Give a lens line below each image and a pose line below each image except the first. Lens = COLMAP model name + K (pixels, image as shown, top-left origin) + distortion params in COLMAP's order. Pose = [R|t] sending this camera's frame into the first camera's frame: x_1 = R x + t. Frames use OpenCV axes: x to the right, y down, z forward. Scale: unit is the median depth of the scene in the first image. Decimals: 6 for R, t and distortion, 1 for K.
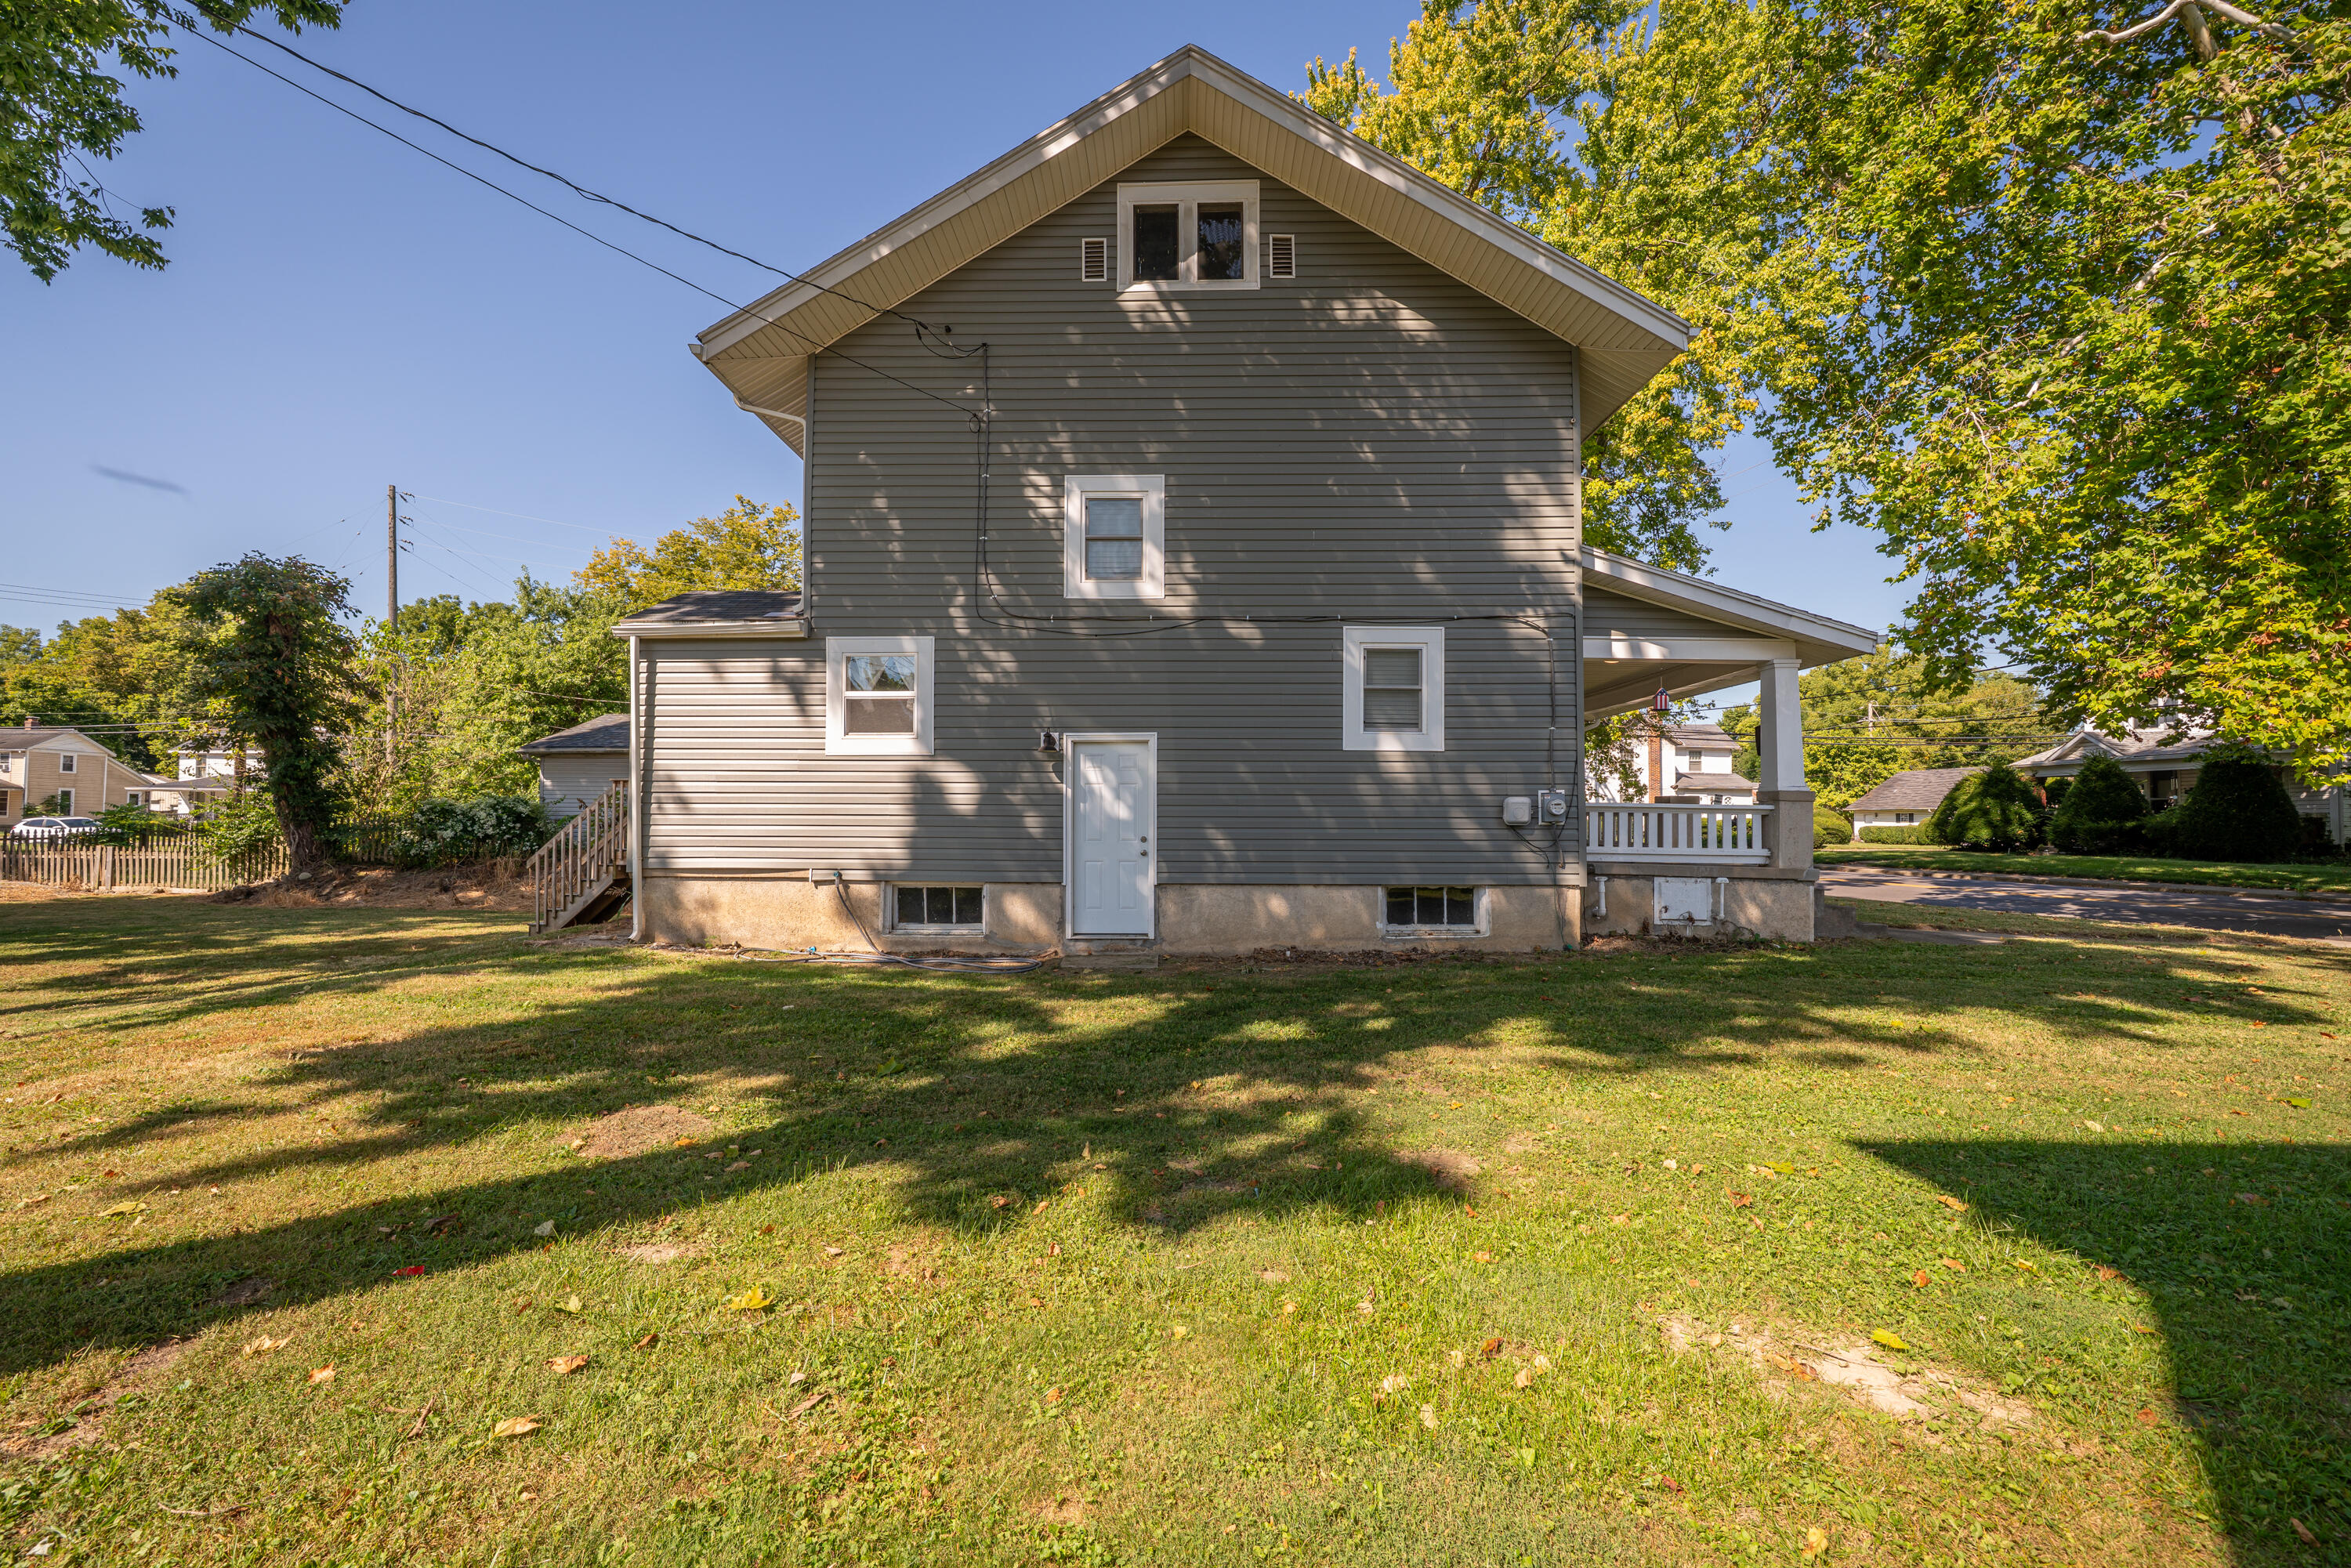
lens RADIAL K [[904.1, 0, 1135.2], [0, 904.1, 810.9], [0, 0, 1]] dist [-0.019123, -0.000167]
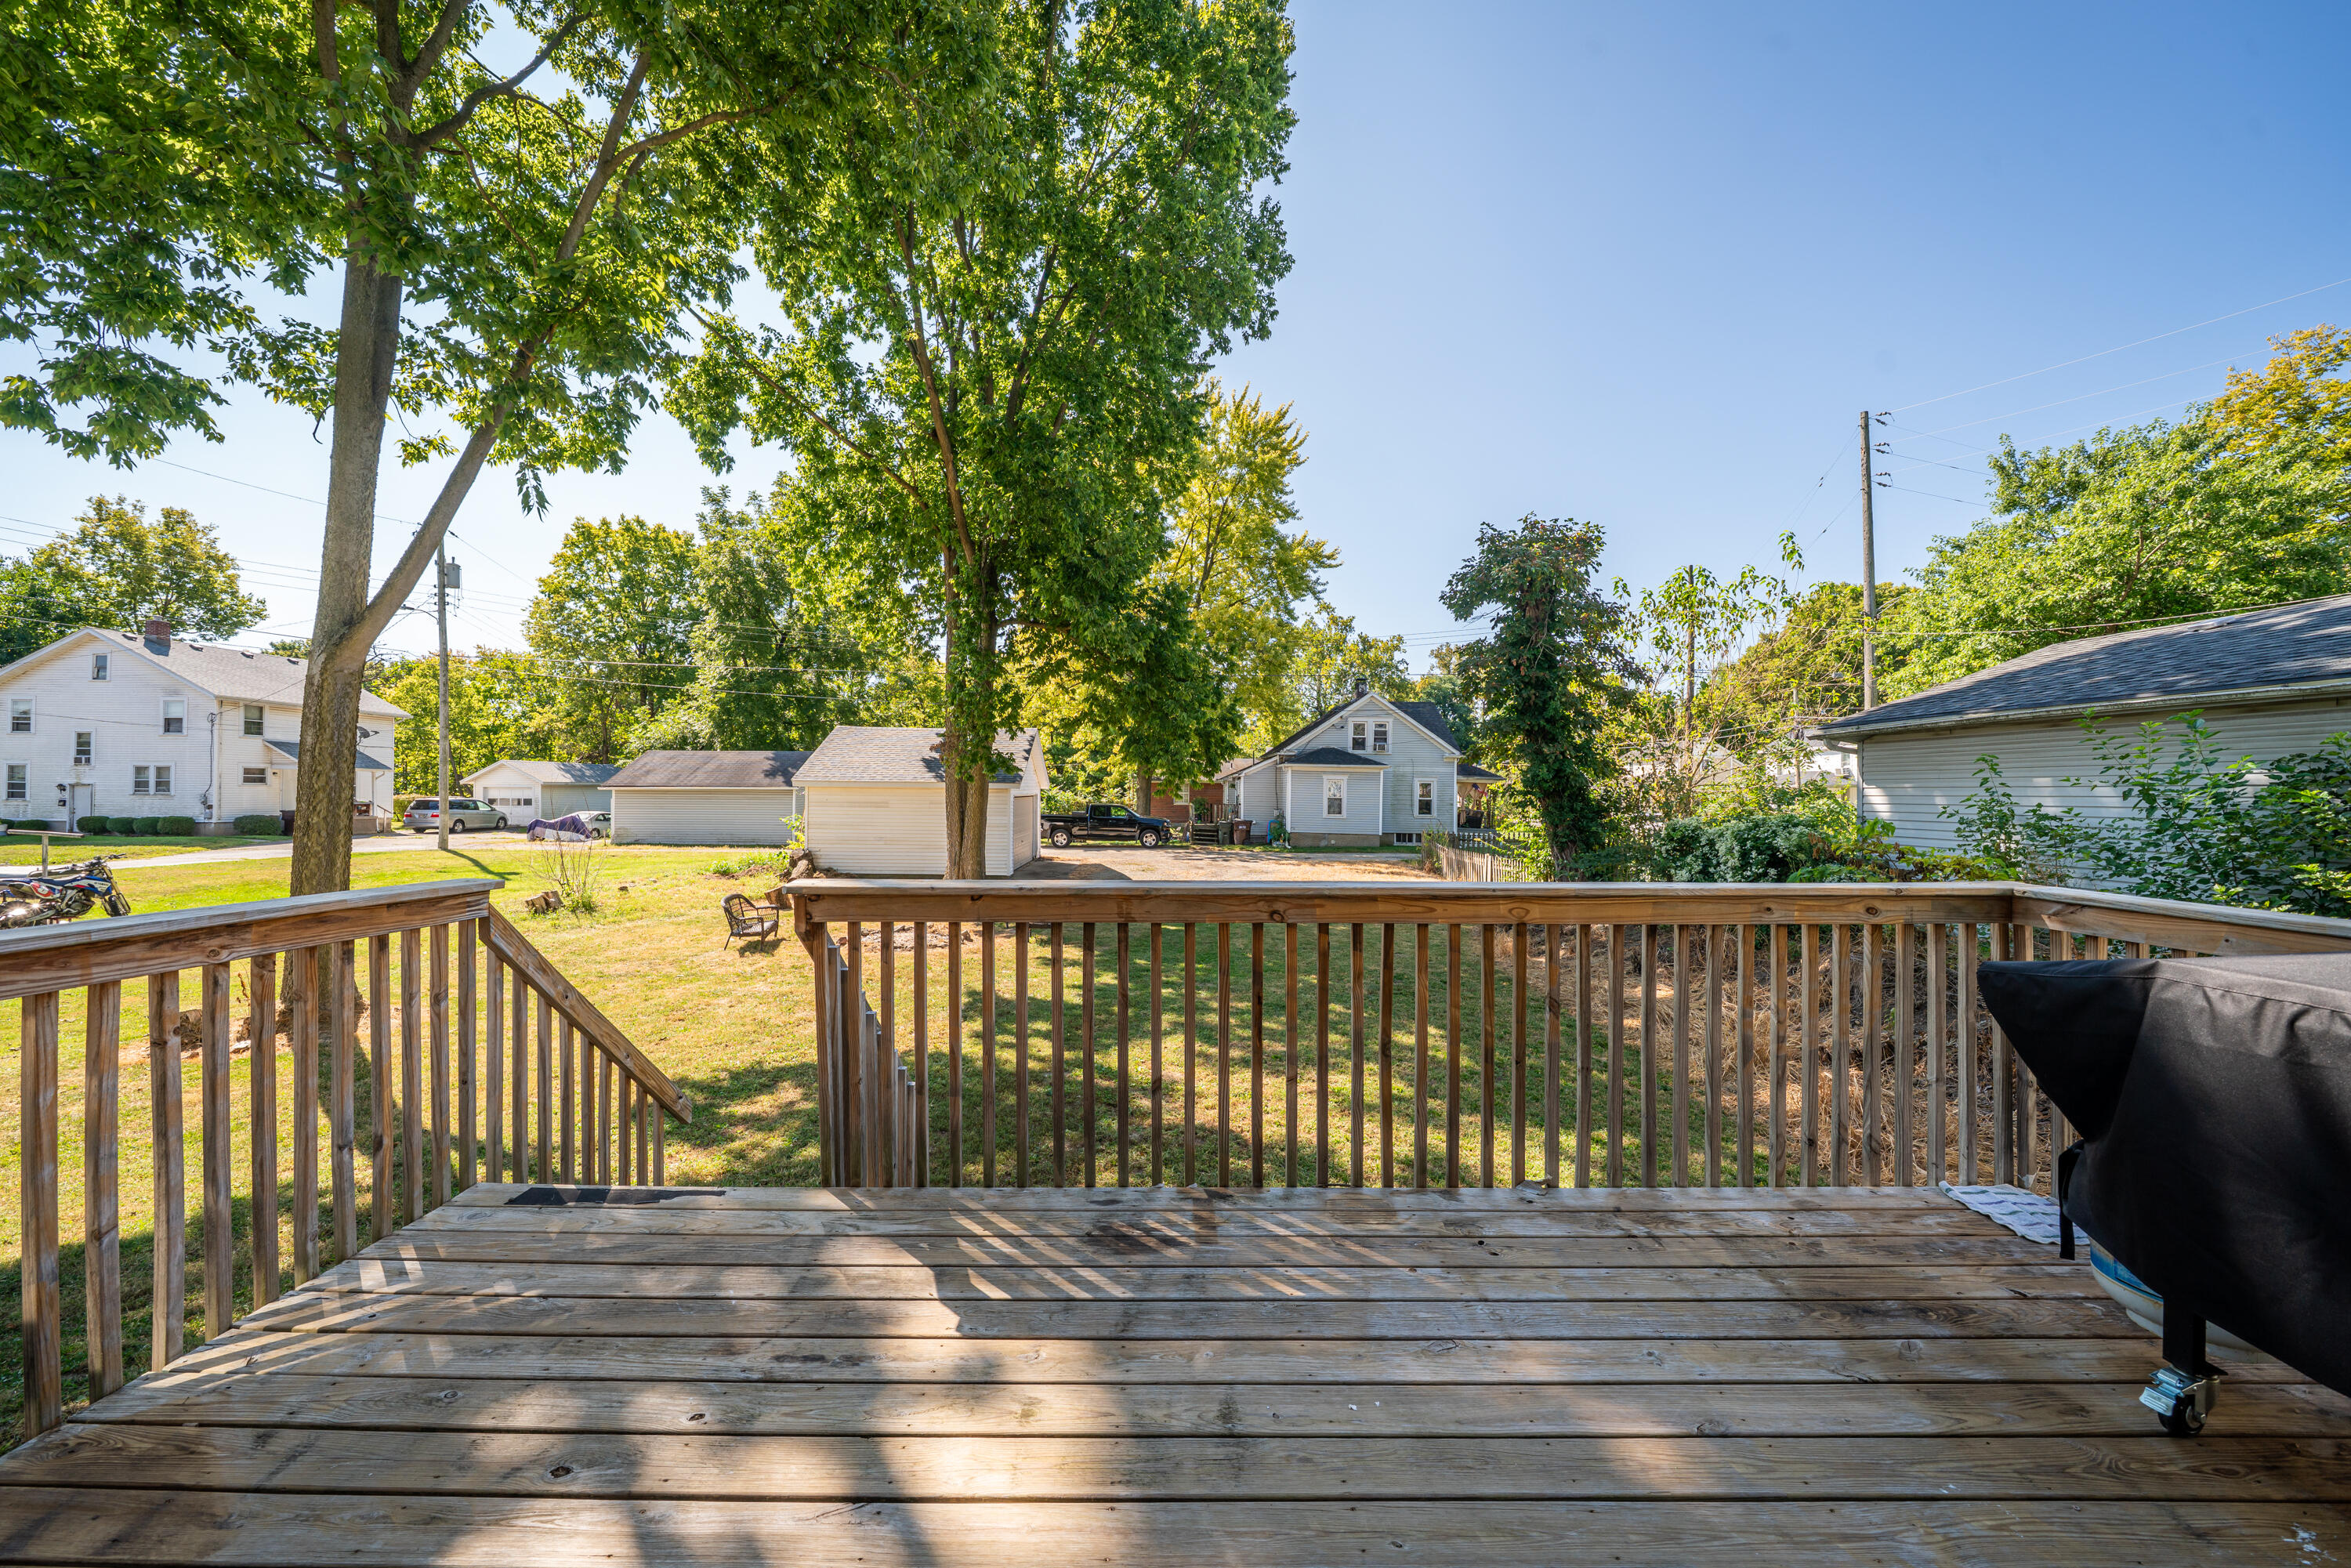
lens RADIAL K [[847.8, 0, 1194.4], [0, 847.8, 786.2], [0, 0, 1]] dist [-0.004886, 0.000238]
pose [[0.052517, -0.014439, -0.998516, -0.206044], [0.004417, 0.999889, -0.014226, -0.033114], [0.998610, -0.003664, 0.052575, 0.679709]]
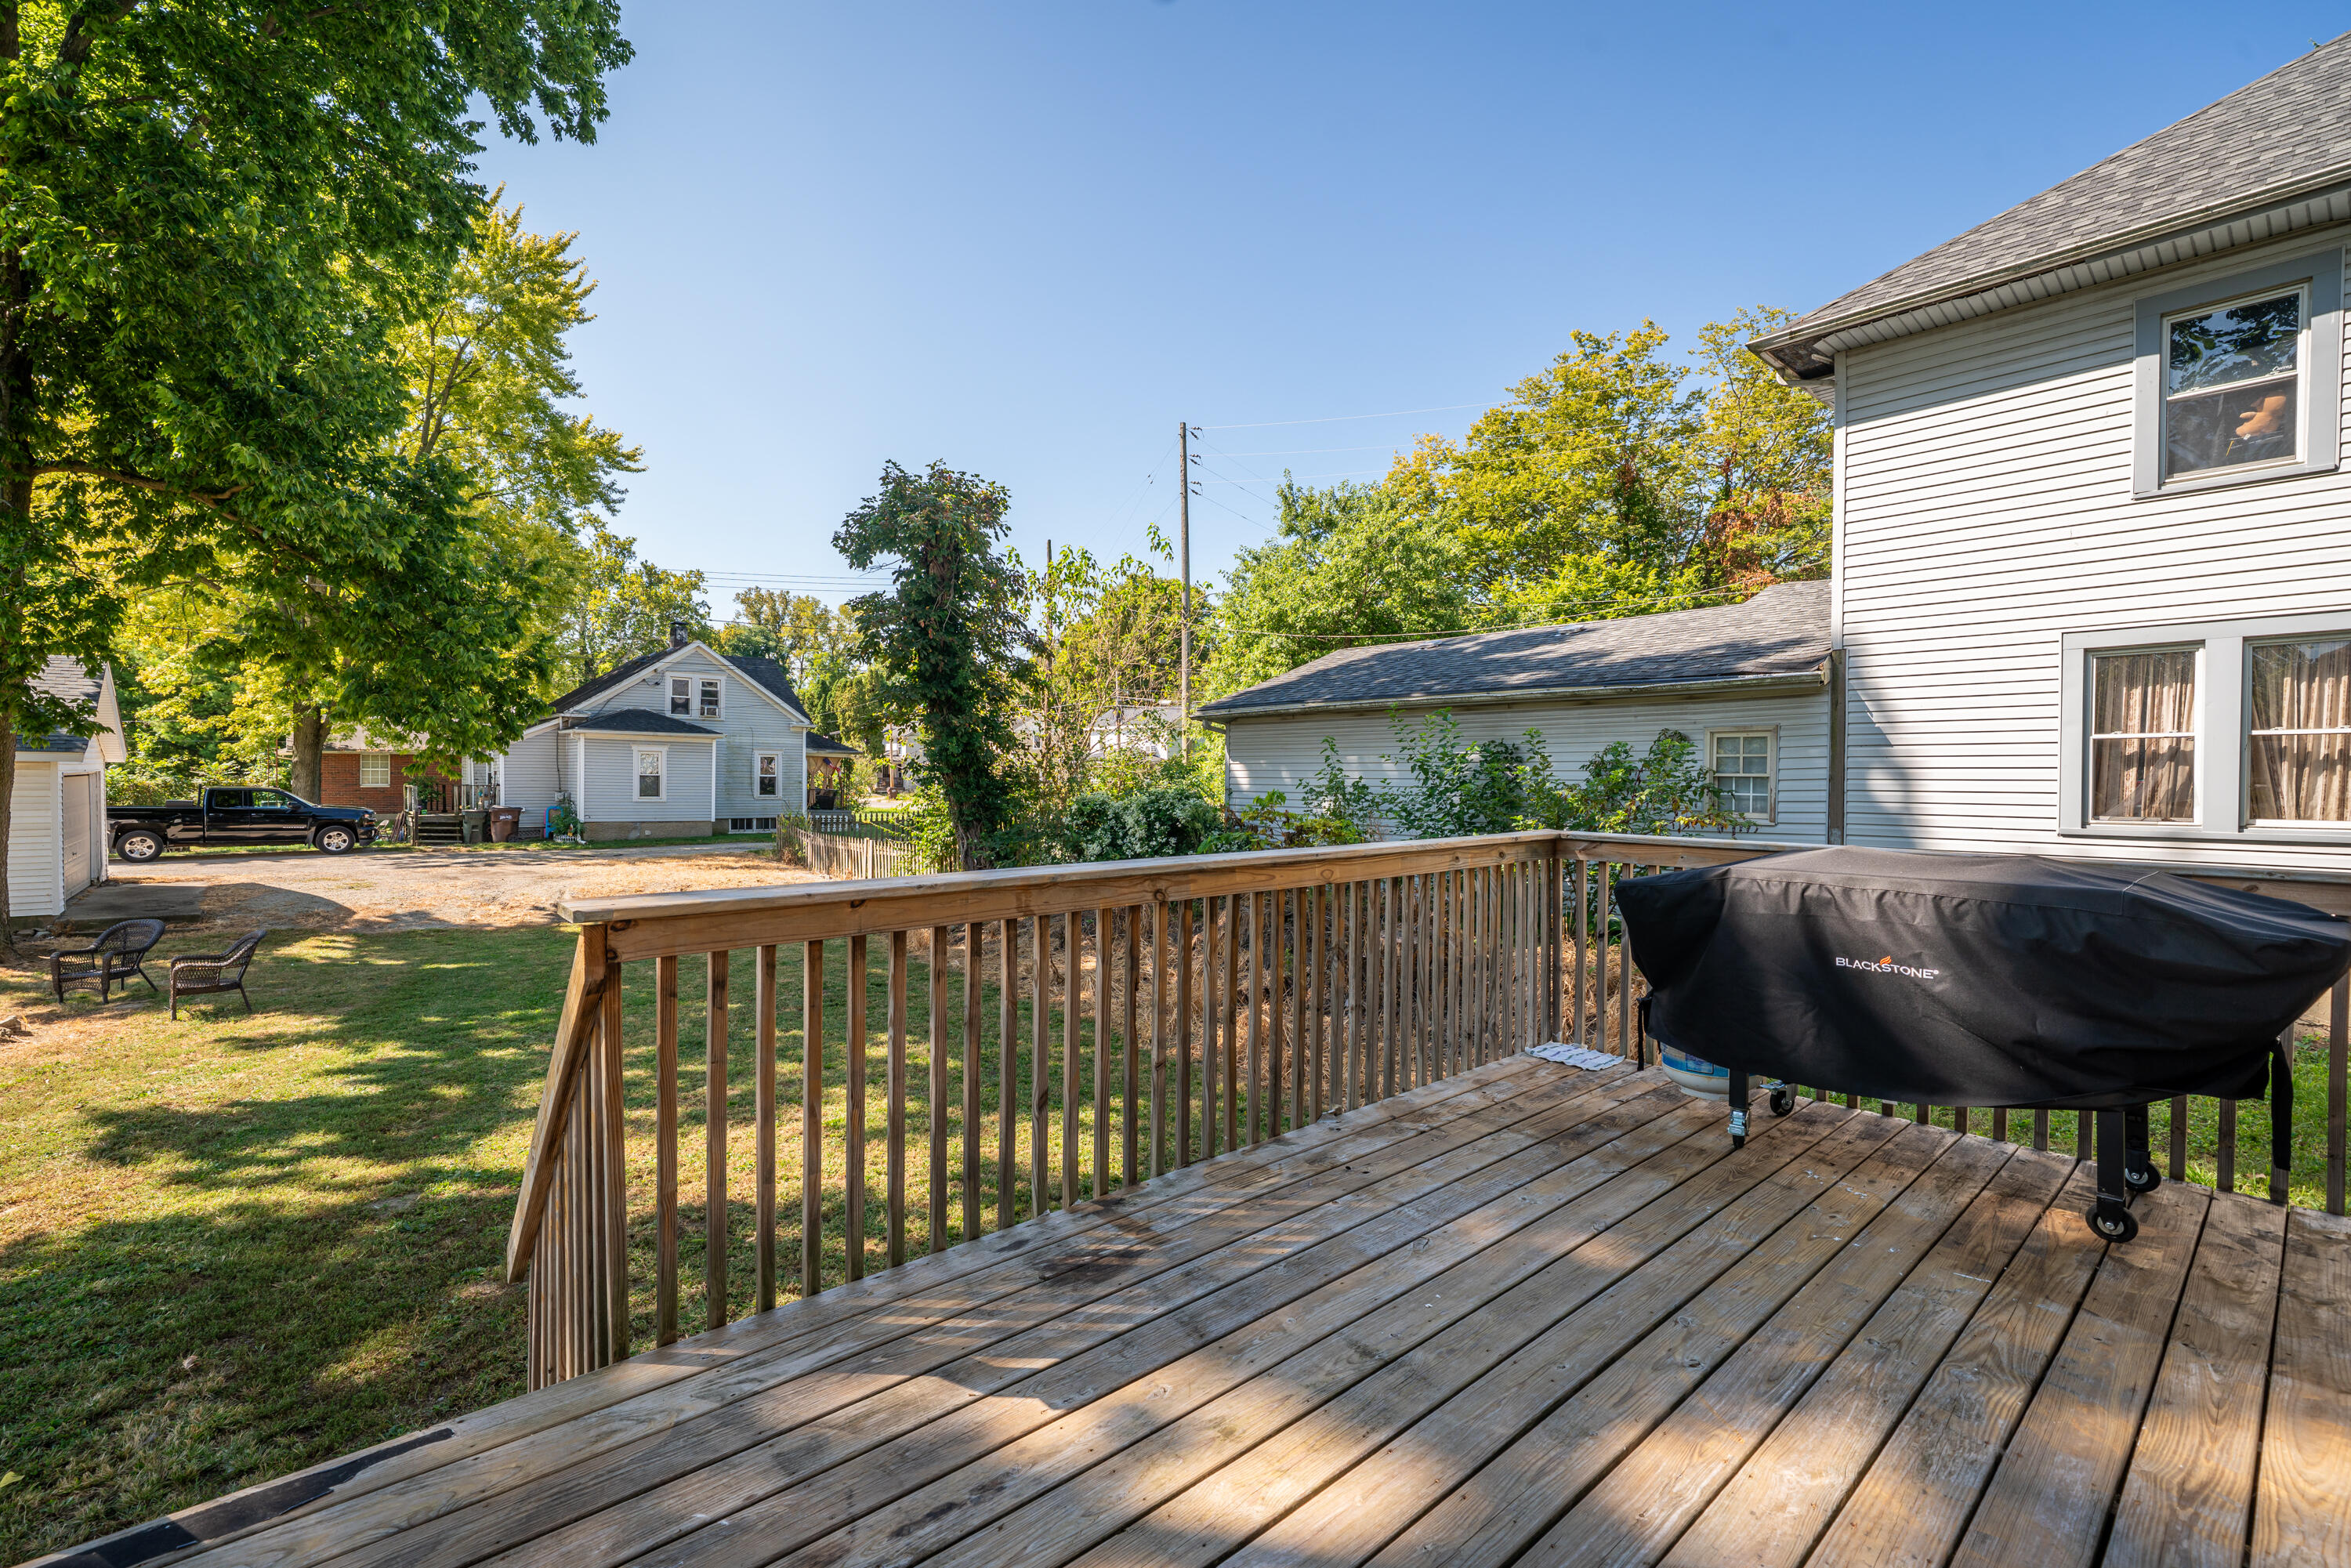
lens RADIAL K [[985.5, 0, 1169.3], [0, 985.5, 787.2], [0, 0, 1]] dist [0.002087, -0.000510]
pose [[0.679309, 0.006647, -0.733822, -0.227786], [0.008511, 0.999820, 0.016936, -0.033148], [0.733803, -0.017750, 0.679131, 0.606406]]
